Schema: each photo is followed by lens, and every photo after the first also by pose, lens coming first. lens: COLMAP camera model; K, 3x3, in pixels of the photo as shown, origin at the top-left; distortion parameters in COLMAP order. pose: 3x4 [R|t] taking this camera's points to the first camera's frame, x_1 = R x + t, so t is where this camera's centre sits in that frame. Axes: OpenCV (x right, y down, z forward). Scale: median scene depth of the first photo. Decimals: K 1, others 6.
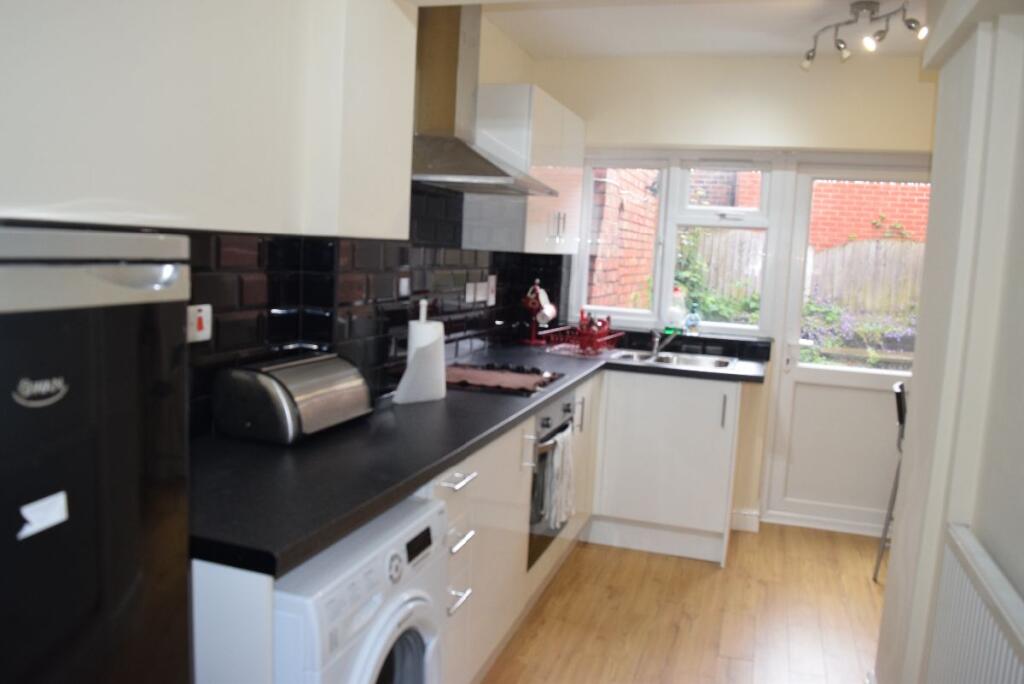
lens RADIAL K [[813.9, 0, 512.0], [0, 813.9, 342.0], [0, 0, 1]] dist [-0.080998, -0.000468]
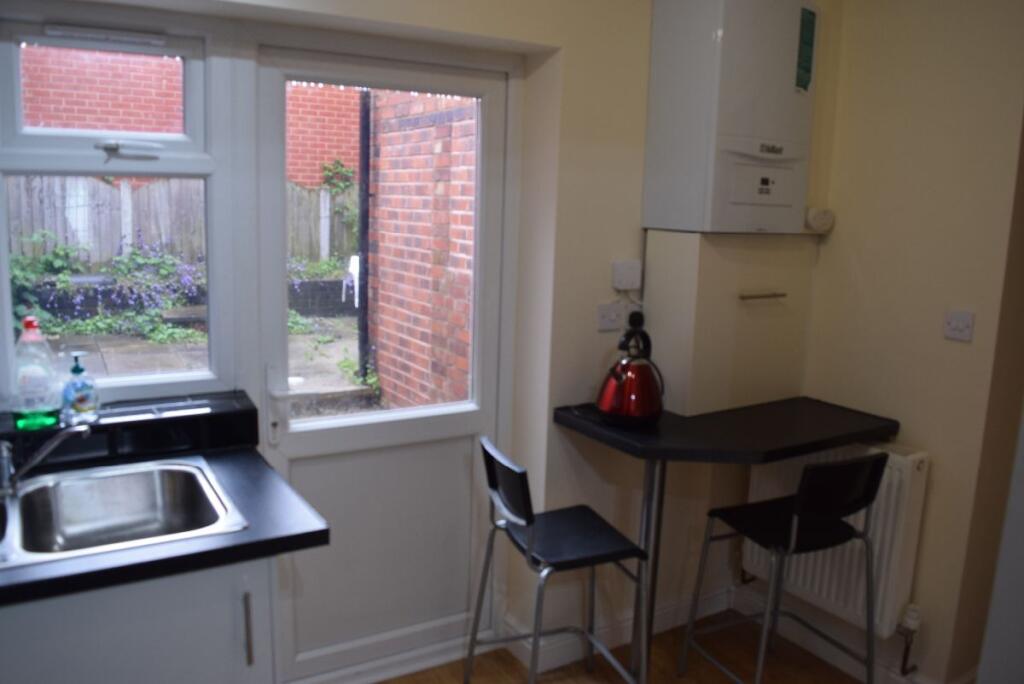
lens RADIAL K [[822.8, 0, 512.0], [0, 822.8, 342.0], [0, 0, 1]] dist [-0.067702, 0.000901]
pose [[0.660812, -0.157728, 0.733791, 0.064785], [0.089695, 0.987258, 0.131436, -0.099290], [-0.745172, -0.021037, 0.666540, 0.585219]]
